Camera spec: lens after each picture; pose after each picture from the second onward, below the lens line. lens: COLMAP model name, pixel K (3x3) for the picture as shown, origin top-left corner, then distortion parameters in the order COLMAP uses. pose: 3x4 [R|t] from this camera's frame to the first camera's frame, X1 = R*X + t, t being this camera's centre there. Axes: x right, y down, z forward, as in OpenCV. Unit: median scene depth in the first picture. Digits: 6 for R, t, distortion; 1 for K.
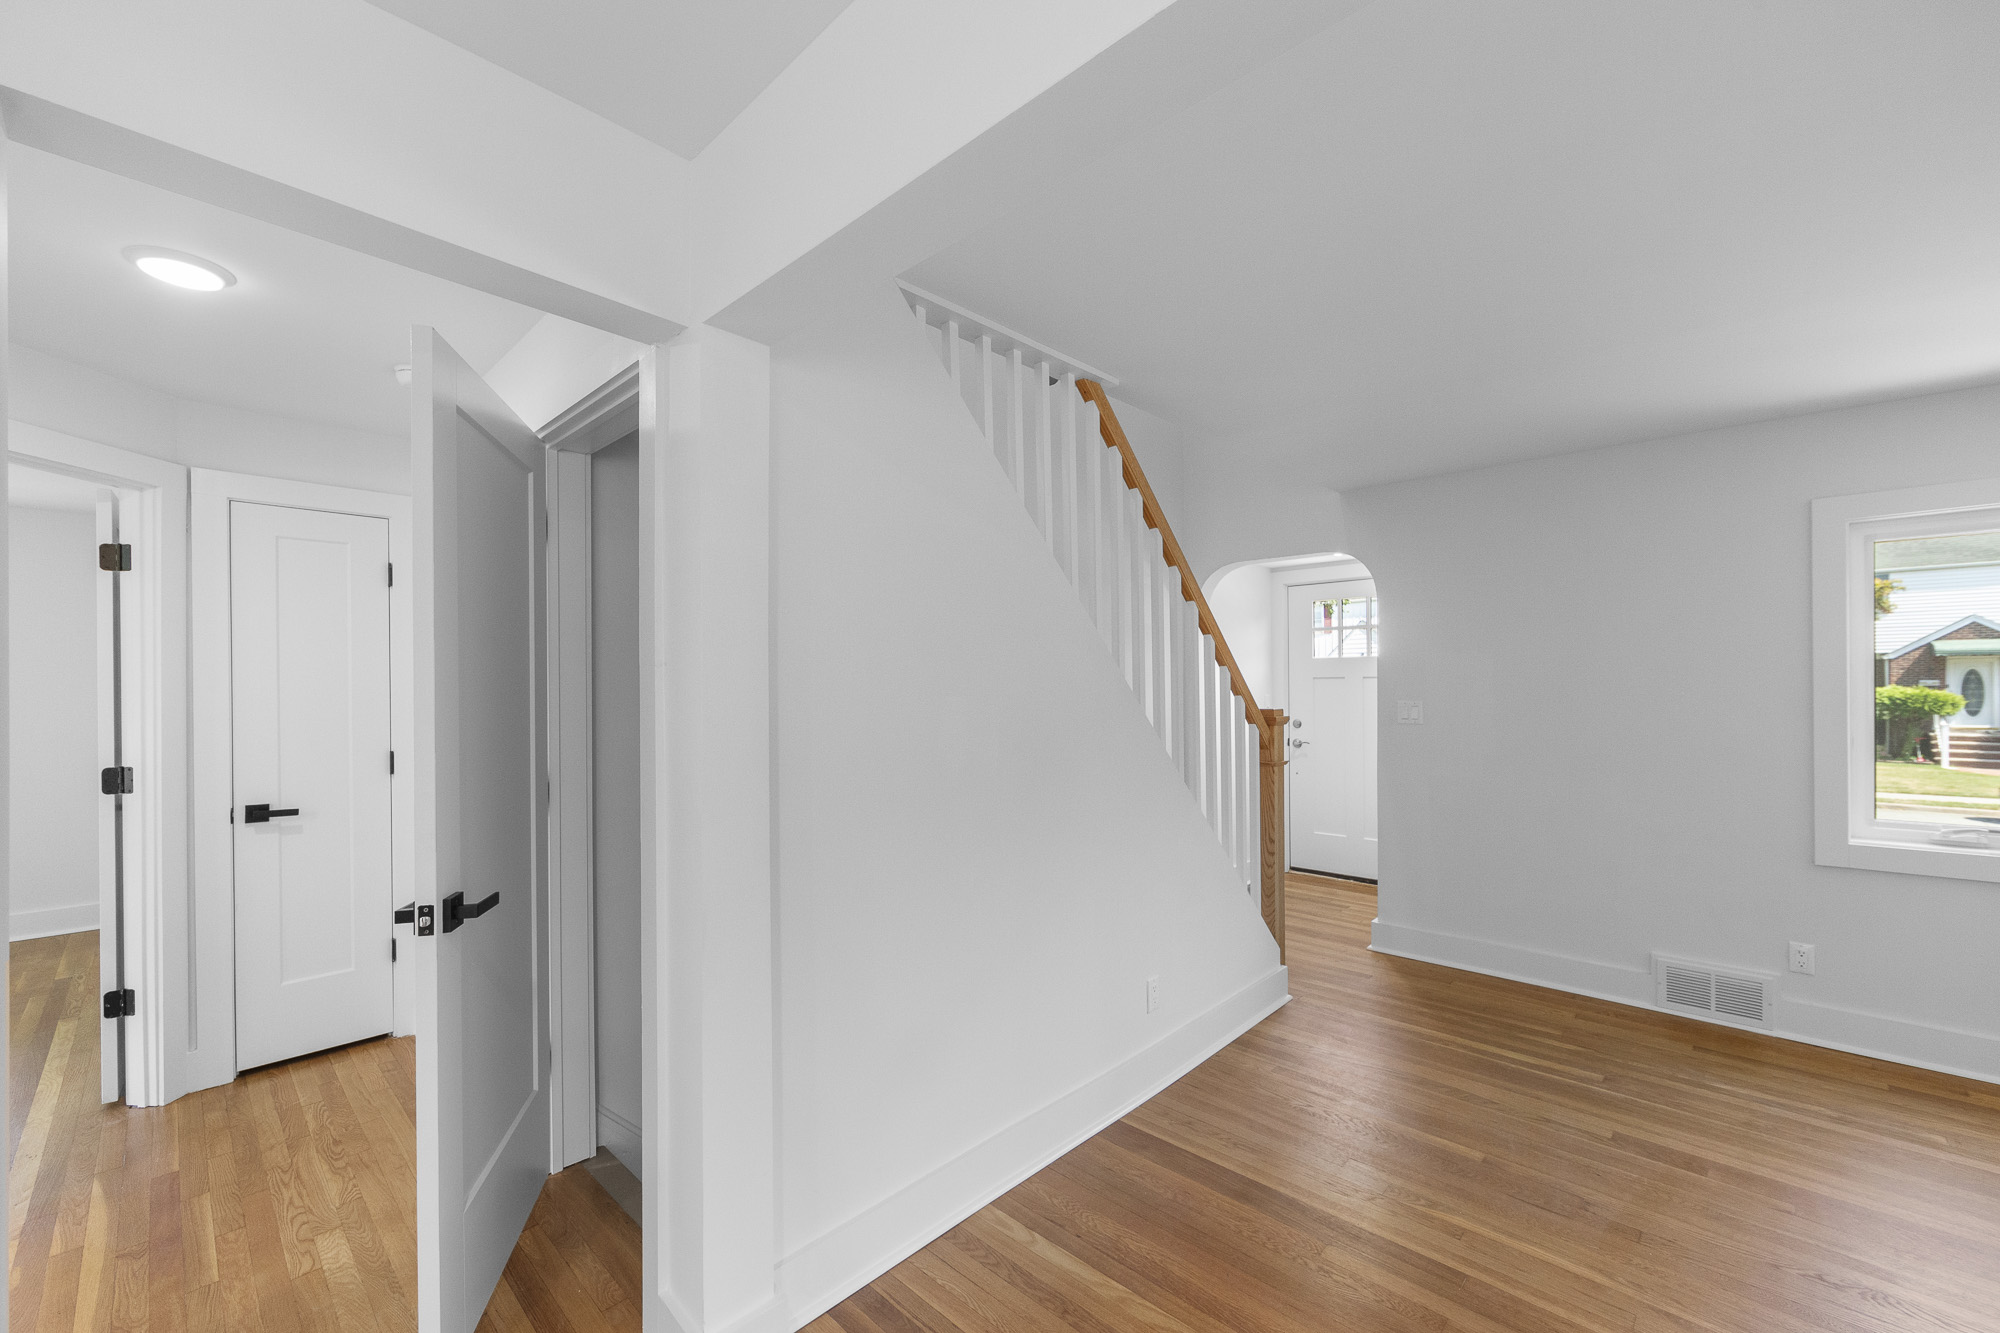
lens RADIAL K [[791.2, 0, 1000.5], [0, 791.2, 676.1], [0, 0, 1]] dist [-0.003290, -0.000427]
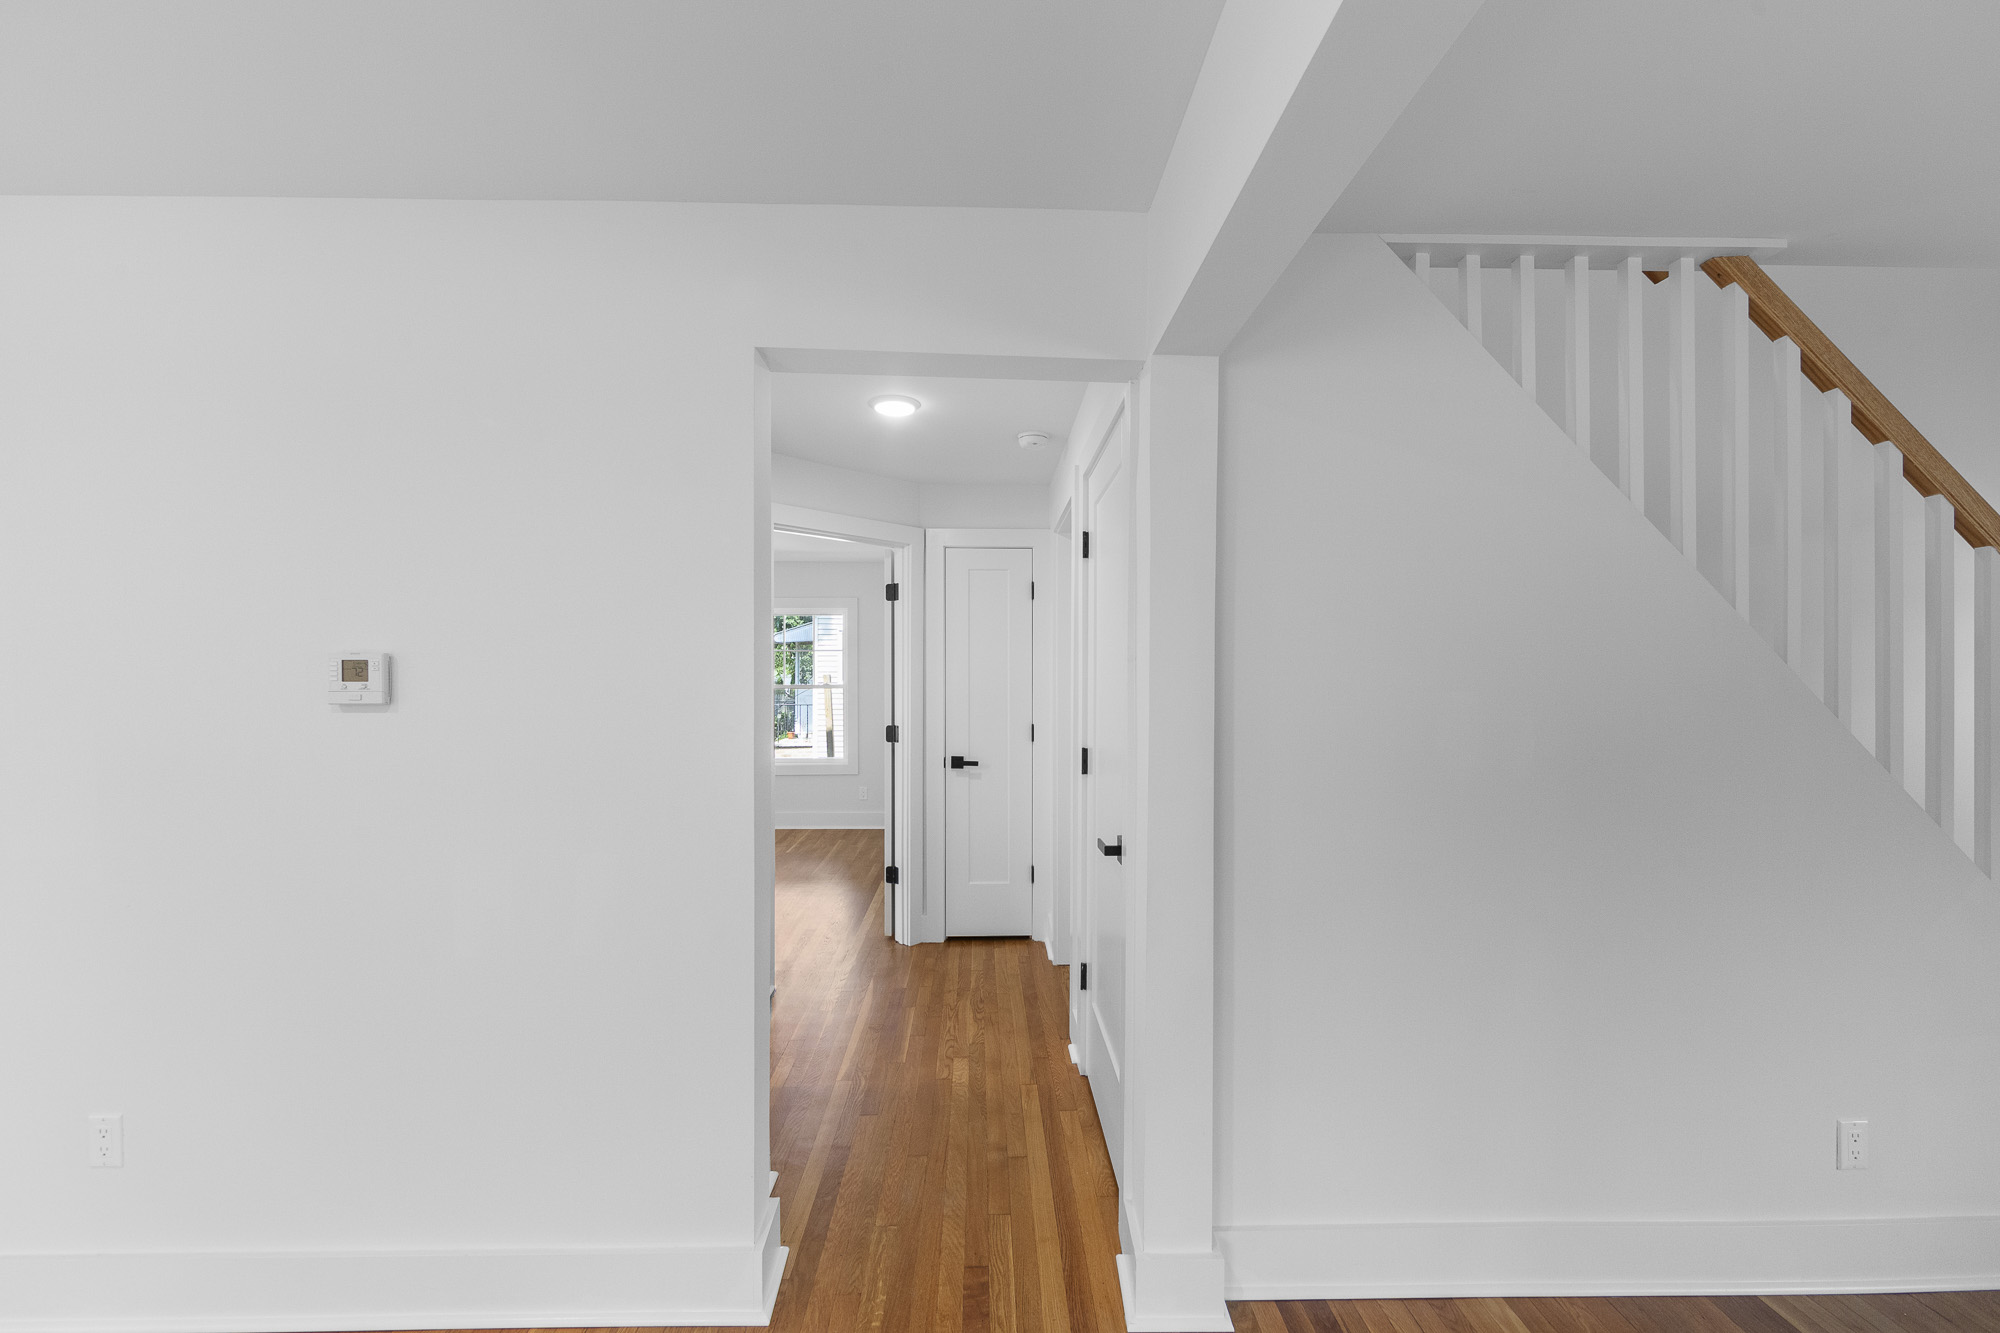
lens RADIAL K [[791.2, 0, 1006.7], [0, 791.2, 670.8], [0, 0, 1]] dist [-0.003290, -0.000427]
pose [[0.713375, 0.003224, -0.700775, 0.151389], [0.001309, 0.999982, 0.005932, -0.002297], [0.700781, -0.005149, 0.713358, 0.029789]]
